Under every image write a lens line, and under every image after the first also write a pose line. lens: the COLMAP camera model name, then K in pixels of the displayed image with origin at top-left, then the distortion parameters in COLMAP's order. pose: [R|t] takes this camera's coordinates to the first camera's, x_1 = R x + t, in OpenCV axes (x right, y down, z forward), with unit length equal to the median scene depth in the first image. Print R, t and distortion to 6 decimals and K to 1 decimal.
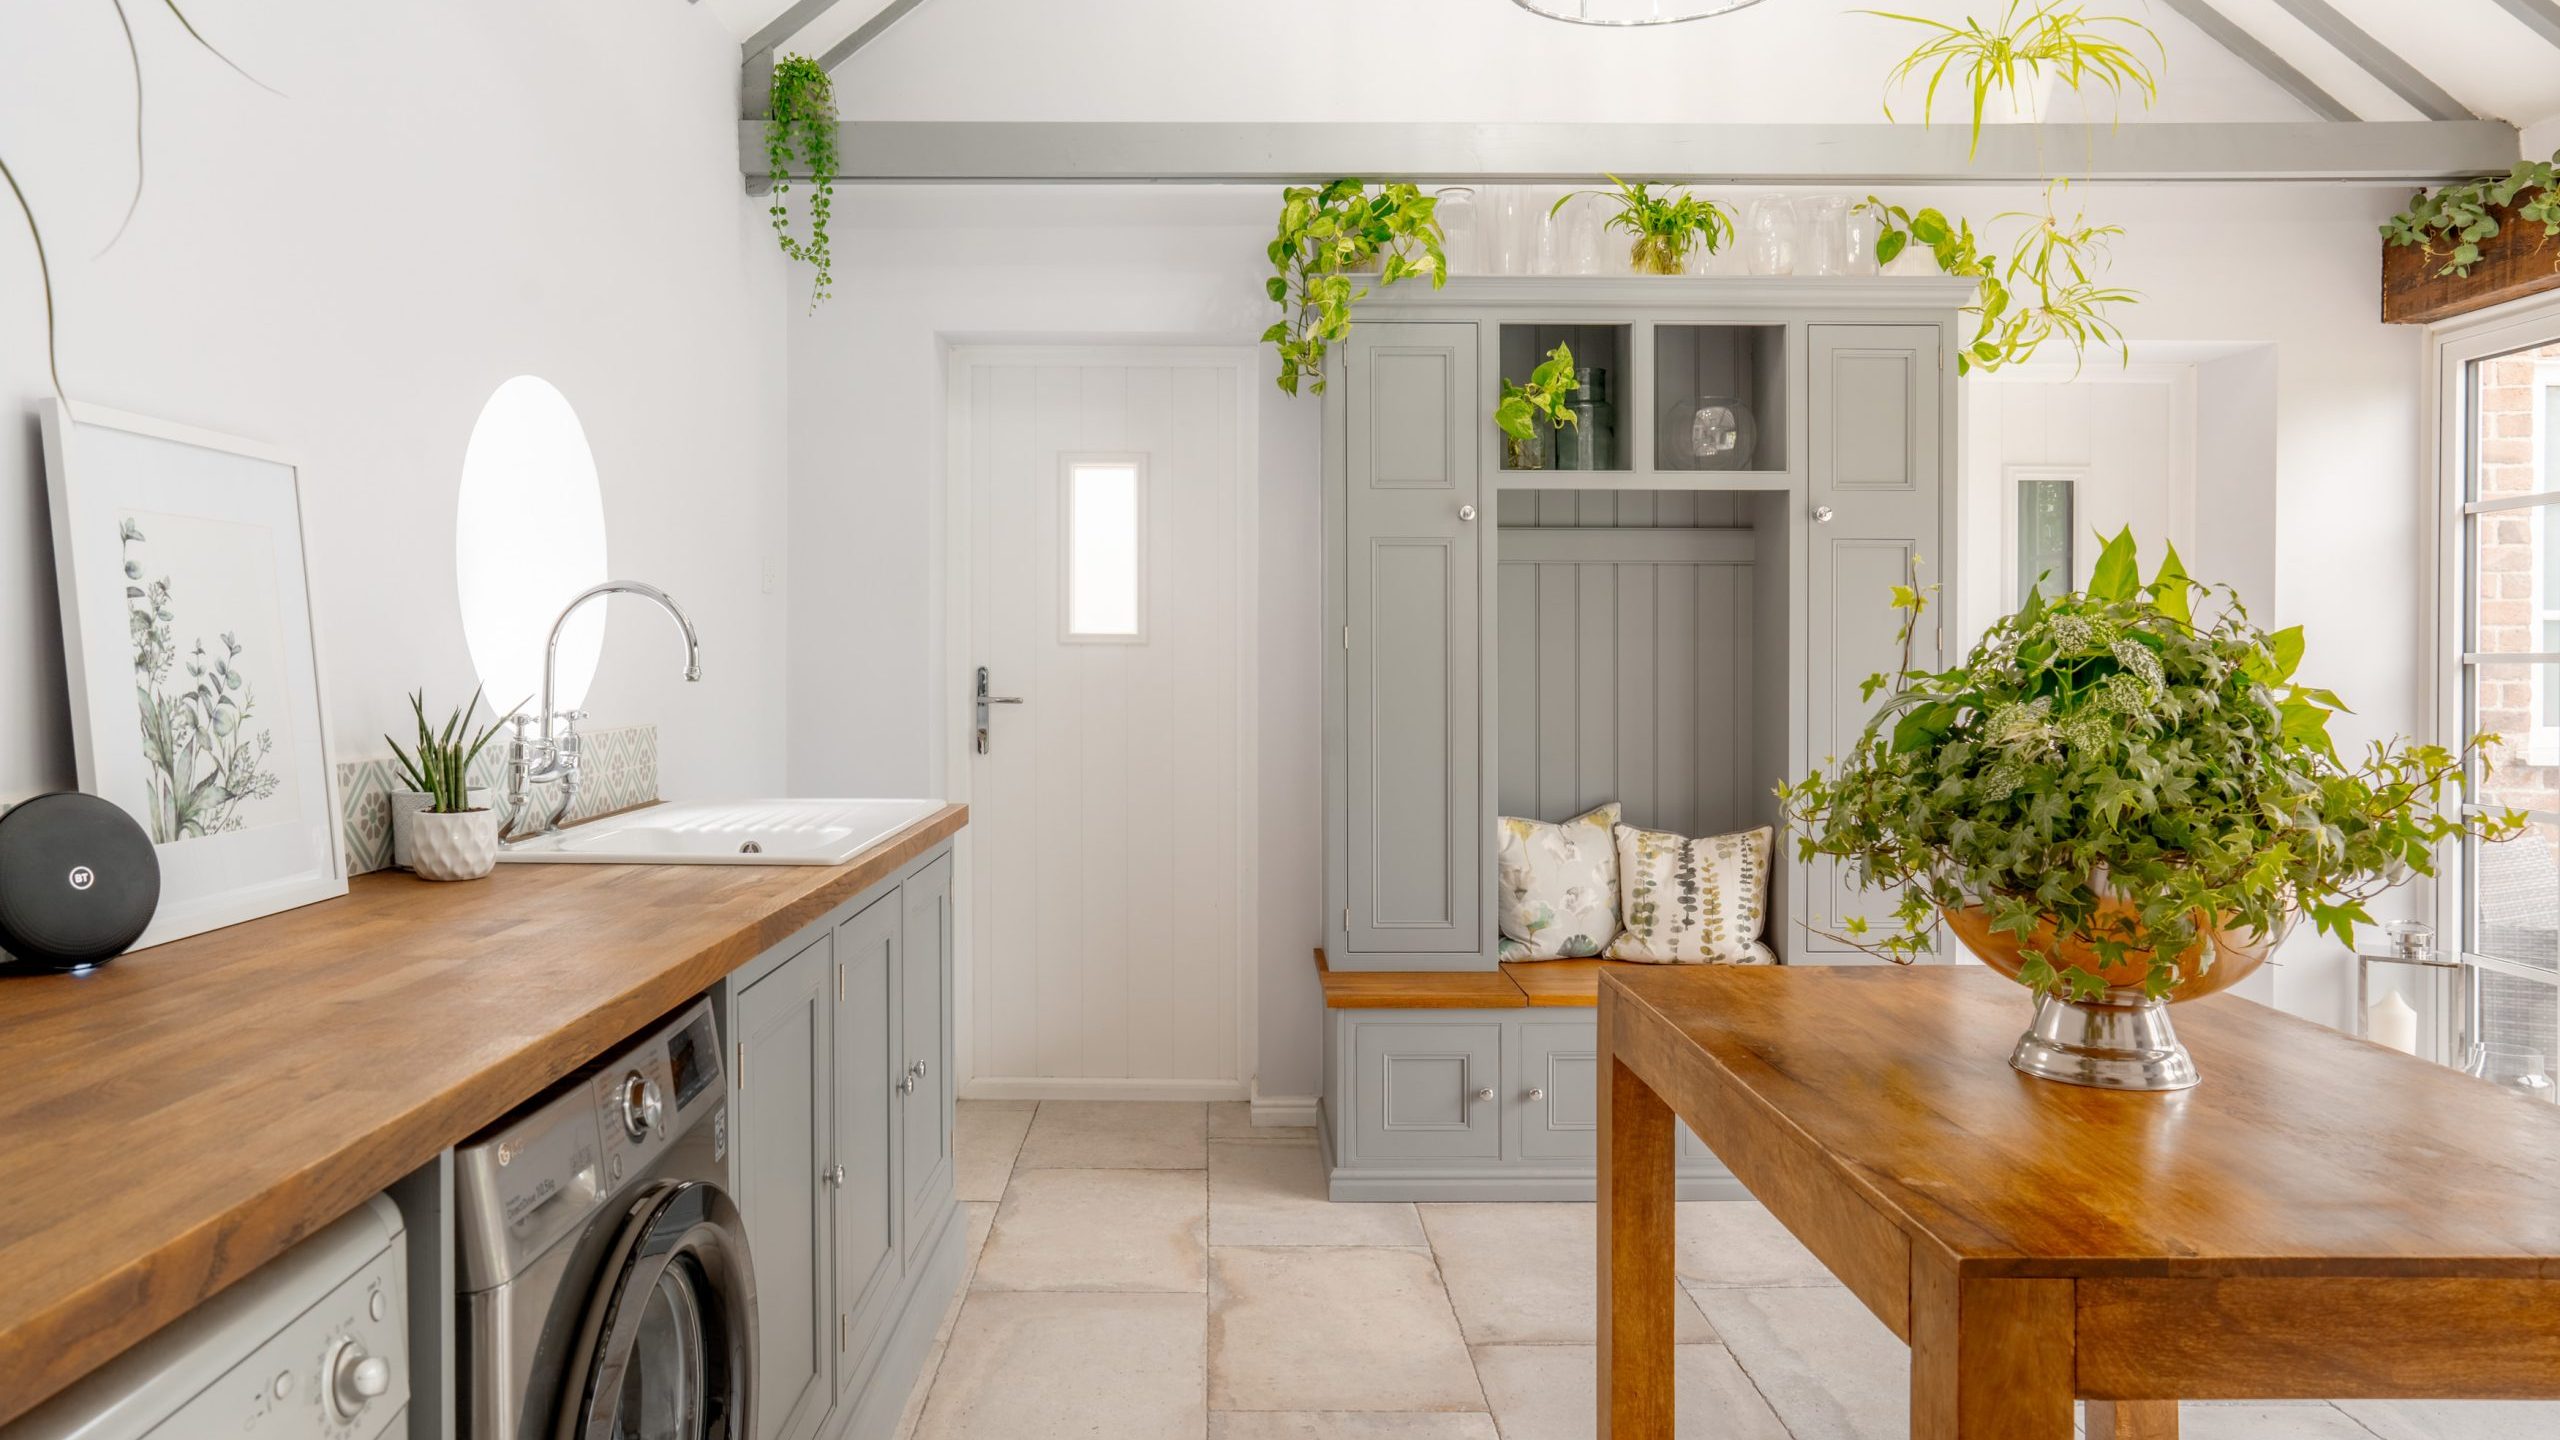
lens RADIAL K [[1777.8, 0, 1229.6], [0, 1777.8, 679.8], [0, 0, 1]] dist [-0.036808, 0.041149]
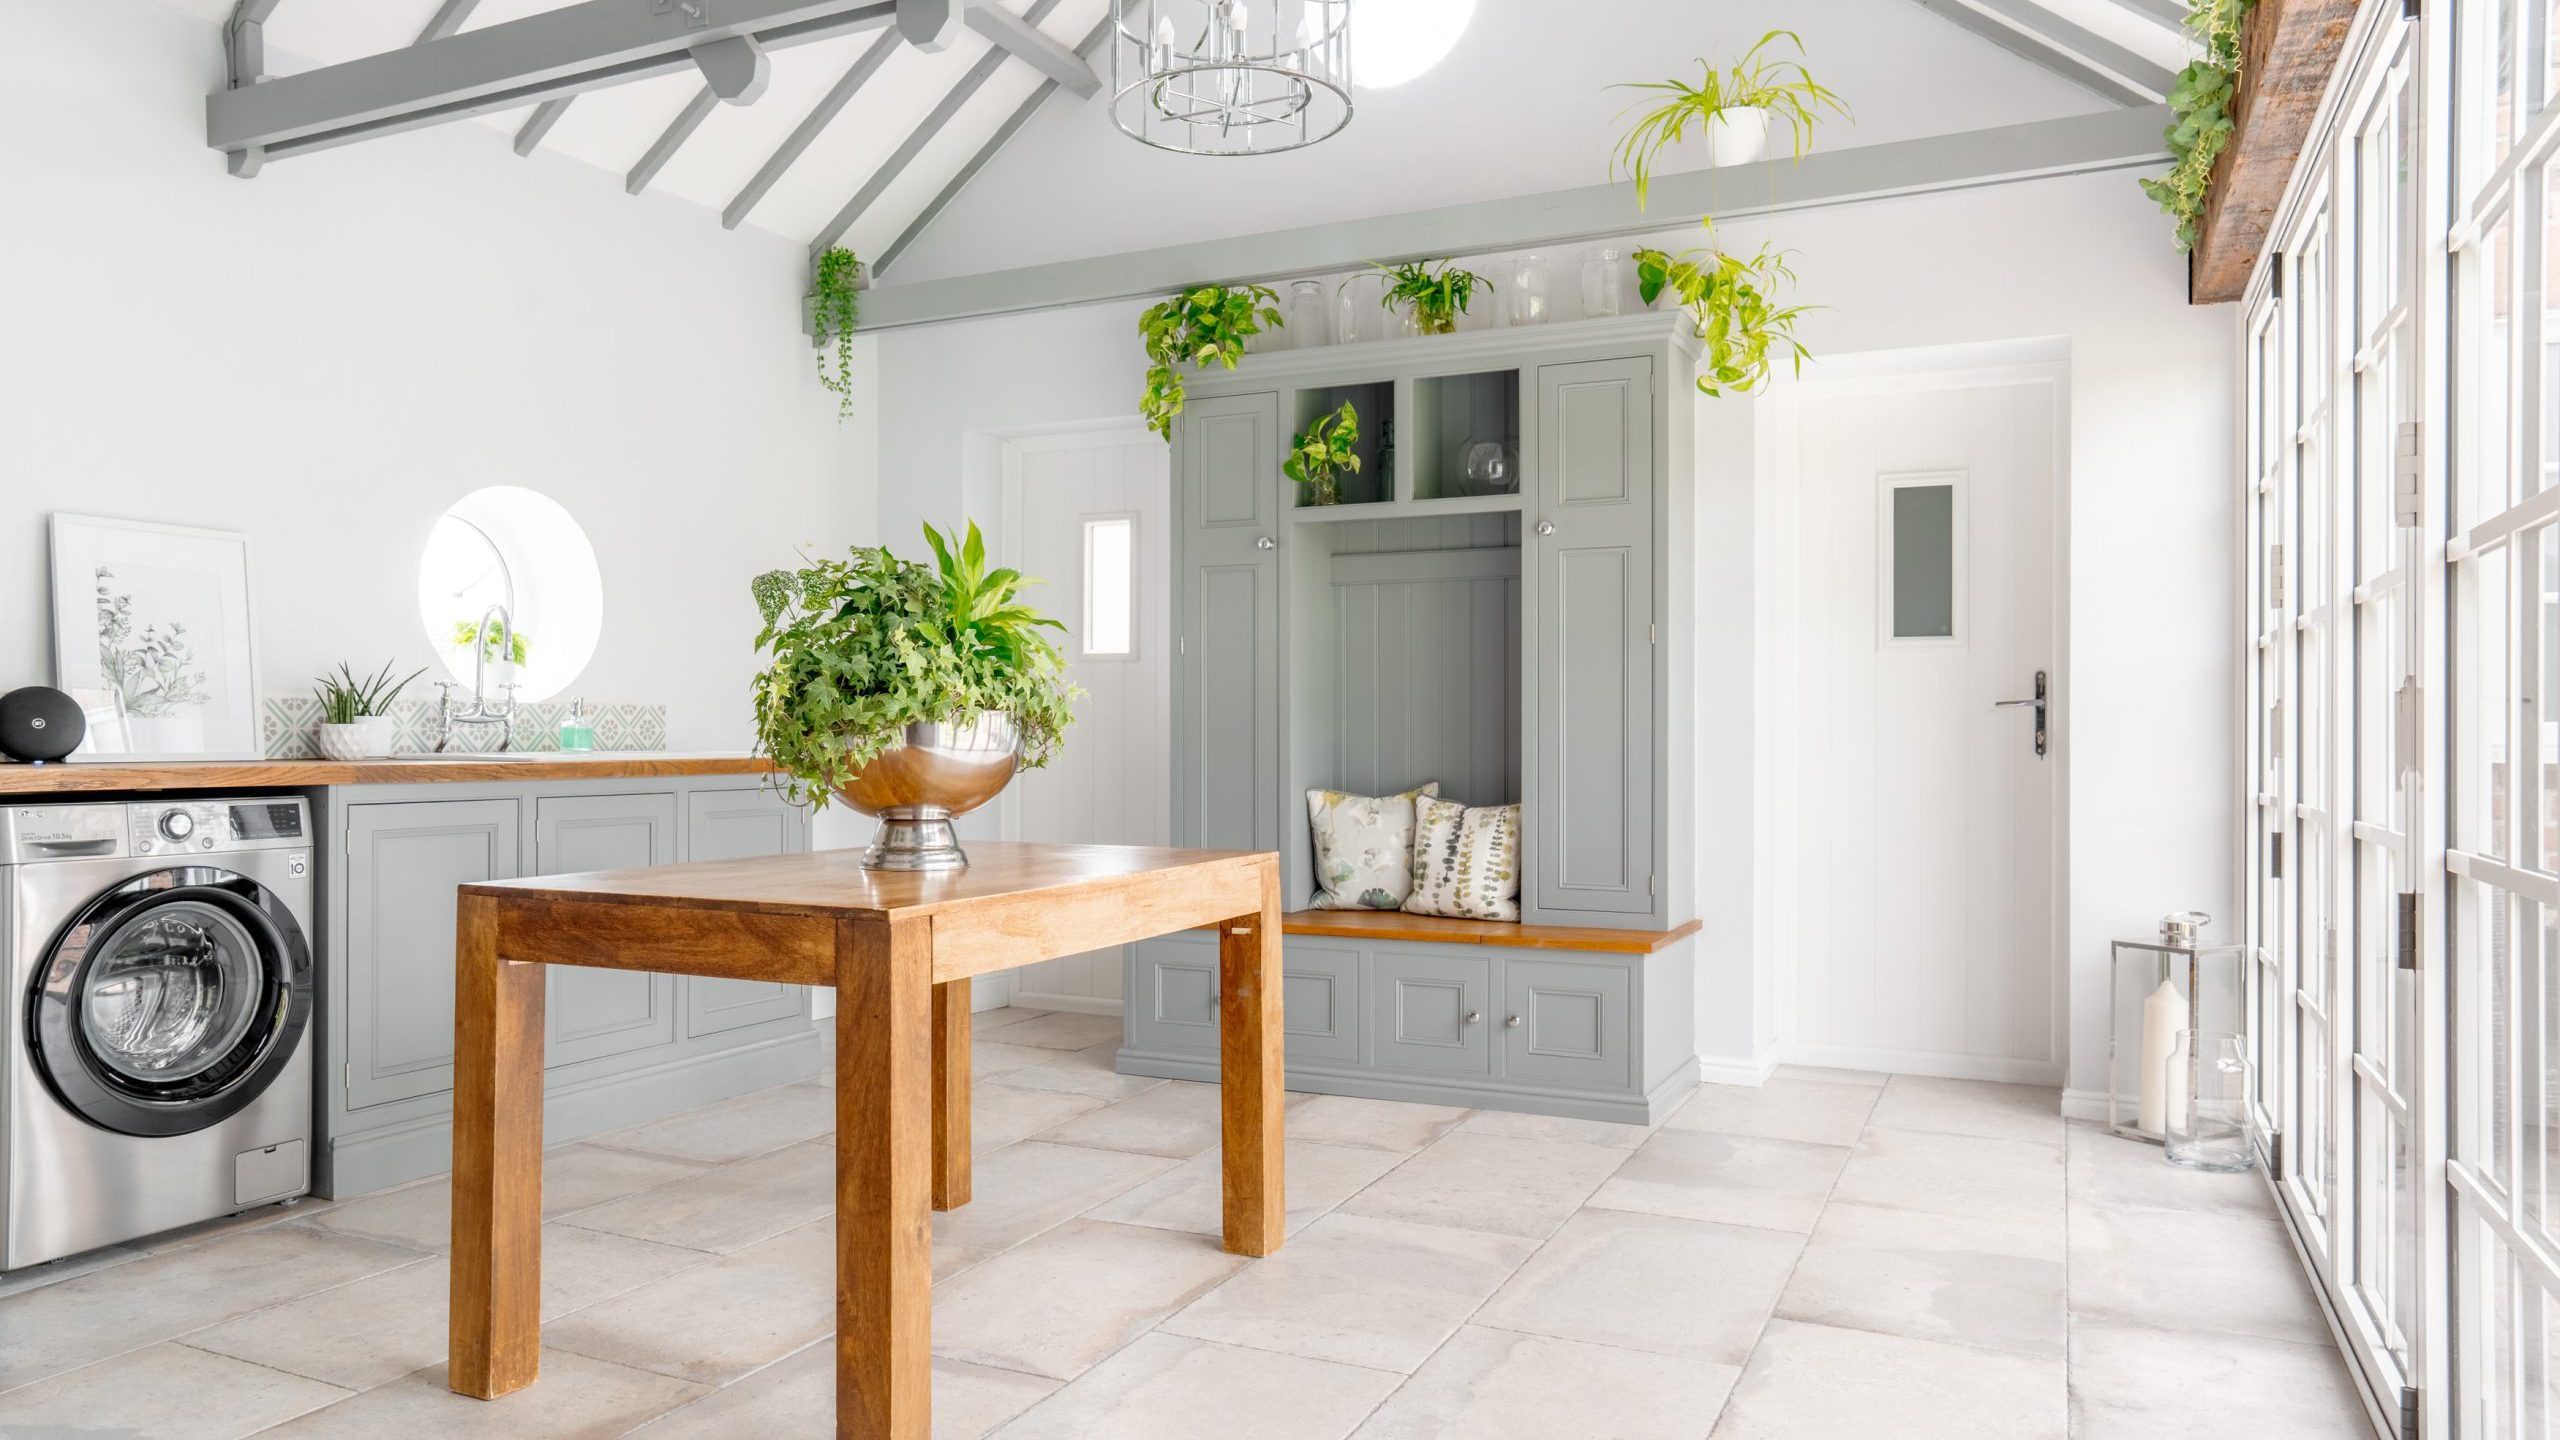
lens RADIAL K [[1777.8, 0, 1208.9], [0, 1777.8, 729.3], [0, 0, 1]] dist [-0.036808, 0.041149]
pose [[0.887337, -0.001858, -0.461117, 0.665802], [-0.006235, 0.999852, -0.016028, 0.056423], [0.461079, 0.017098, 0.887194, -0.125598]]
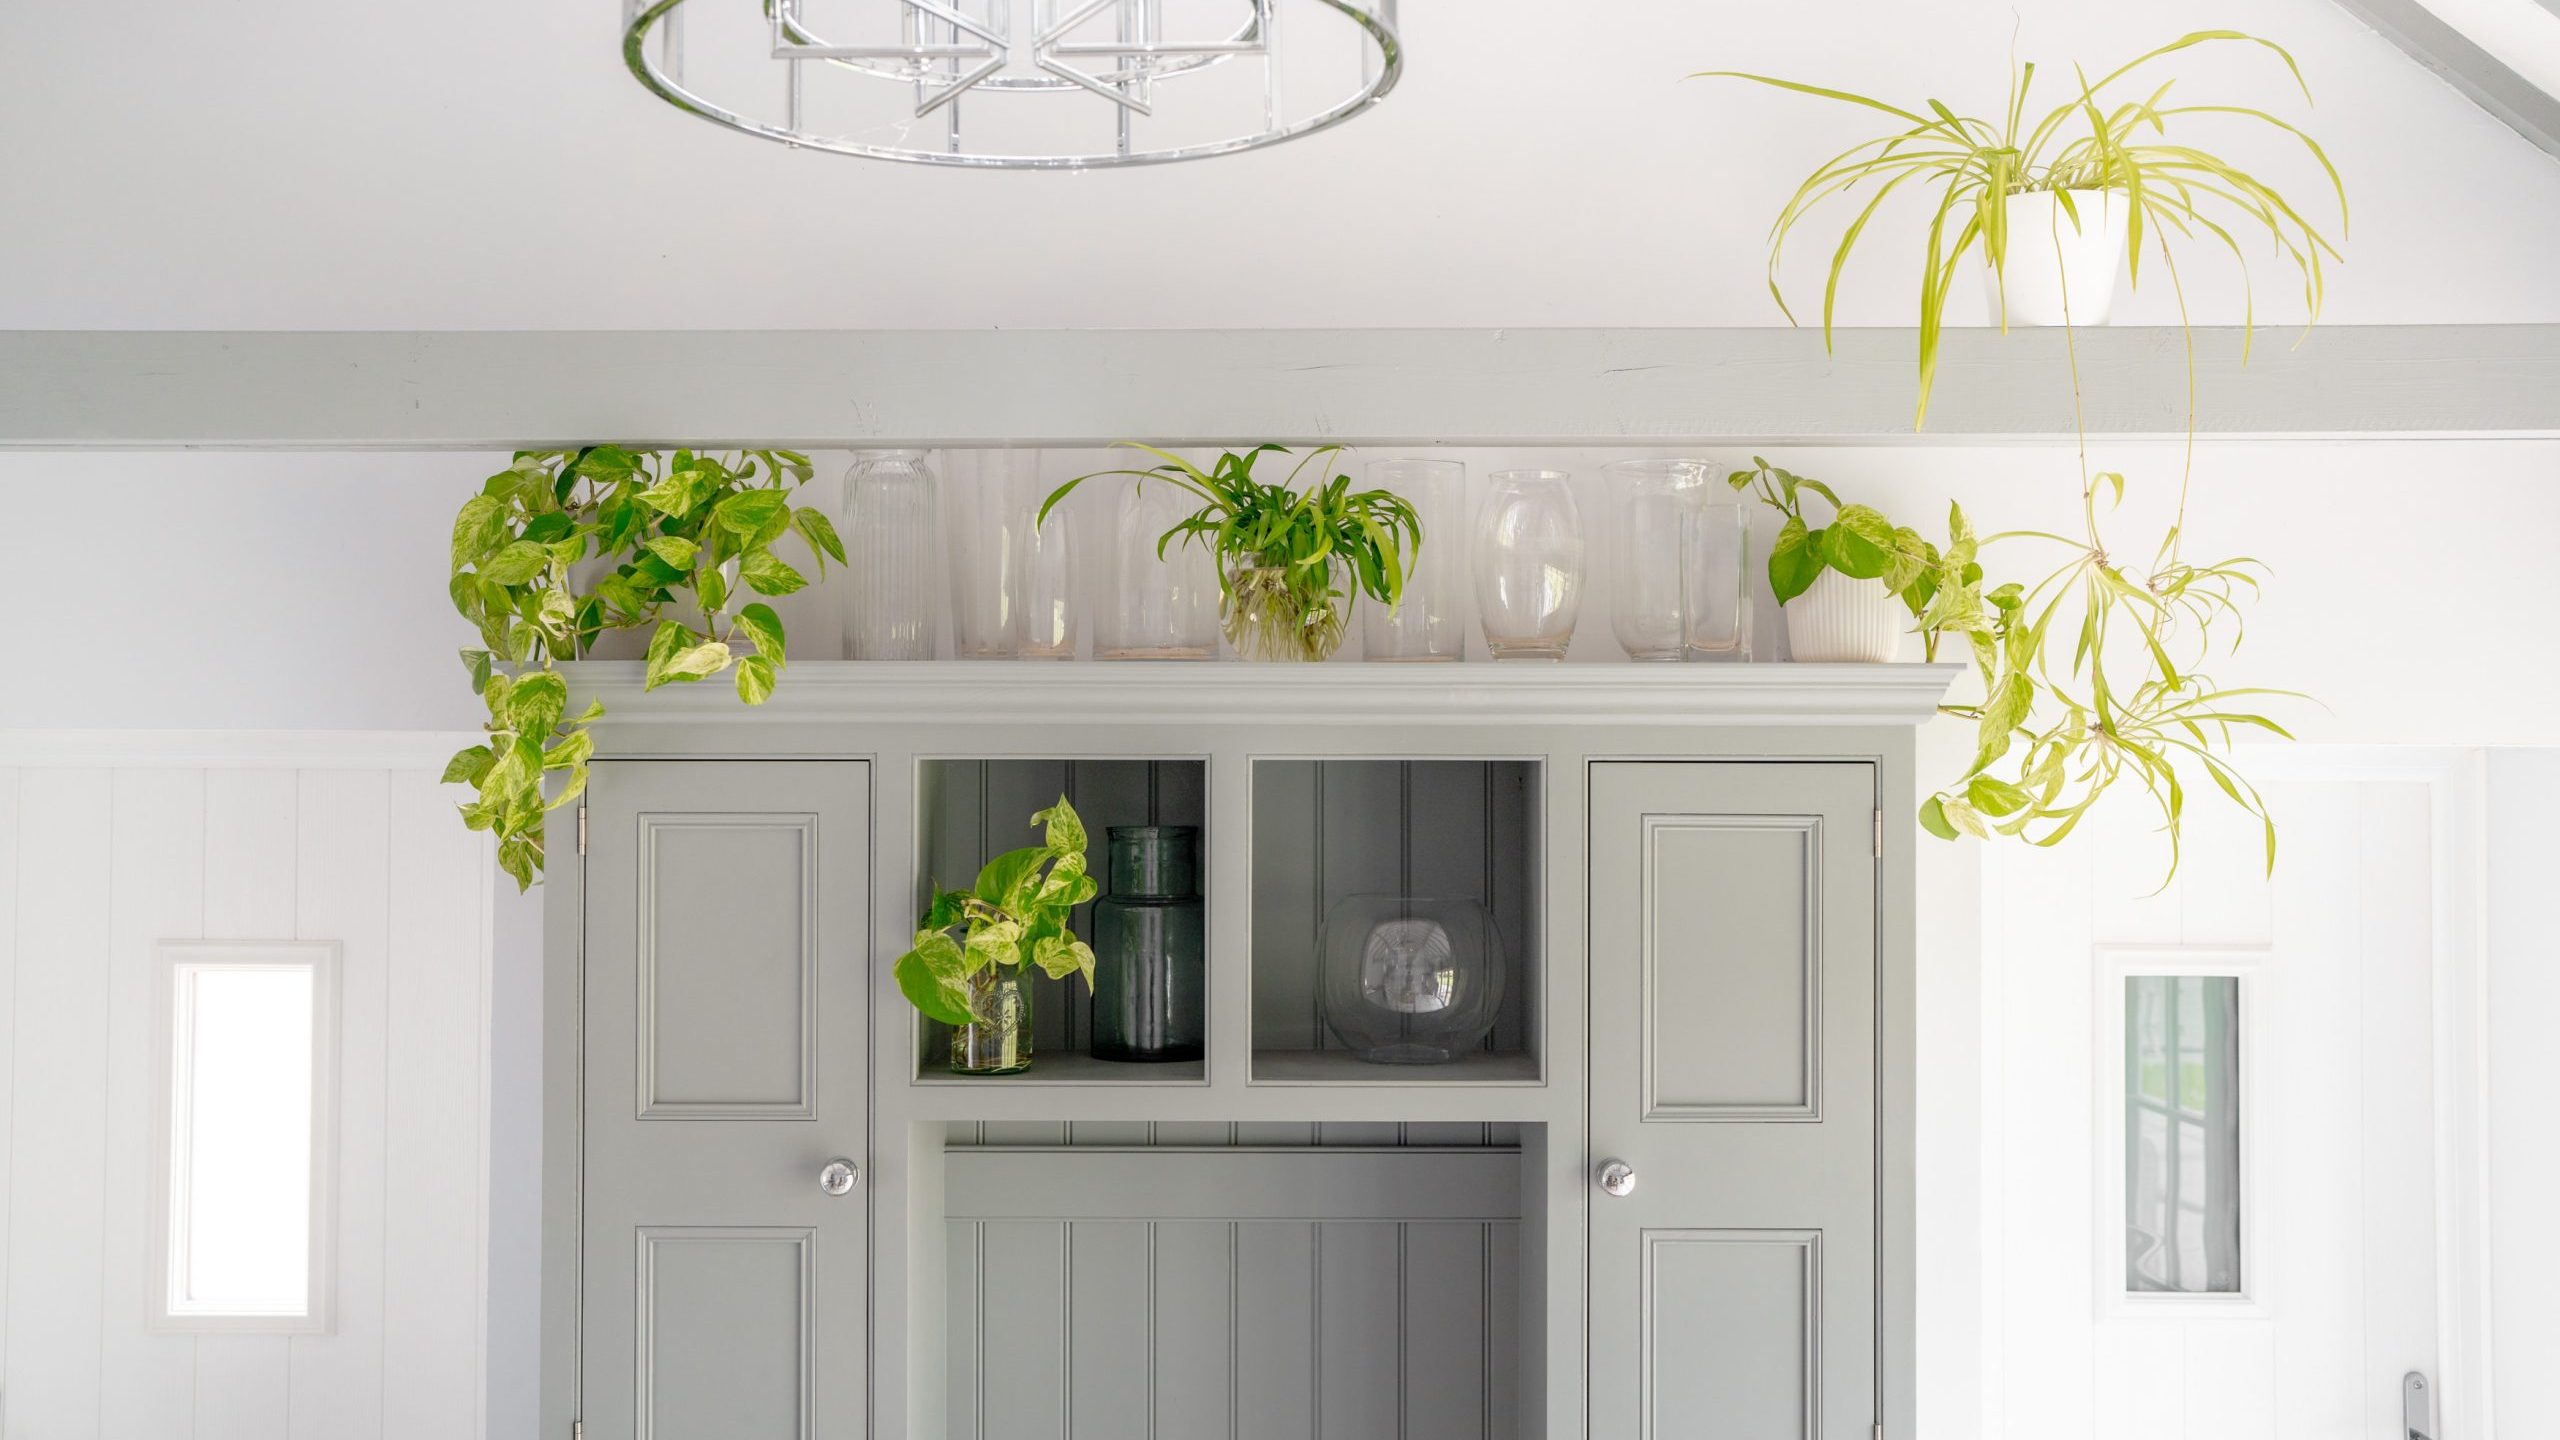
lens RADIAL K [[2460.8, 0, 1278.1], [0, 2460.8, 720.4], [0, 0, 1]] dist [0.018882, 0.000000]
pose [[0.999972, 0.001255, -0.007363, 0.249028], [-0.001541, 0.999240, -0.038938, -0.184940], [0.007308, 0.038949, 0.999214, 0.352688]]
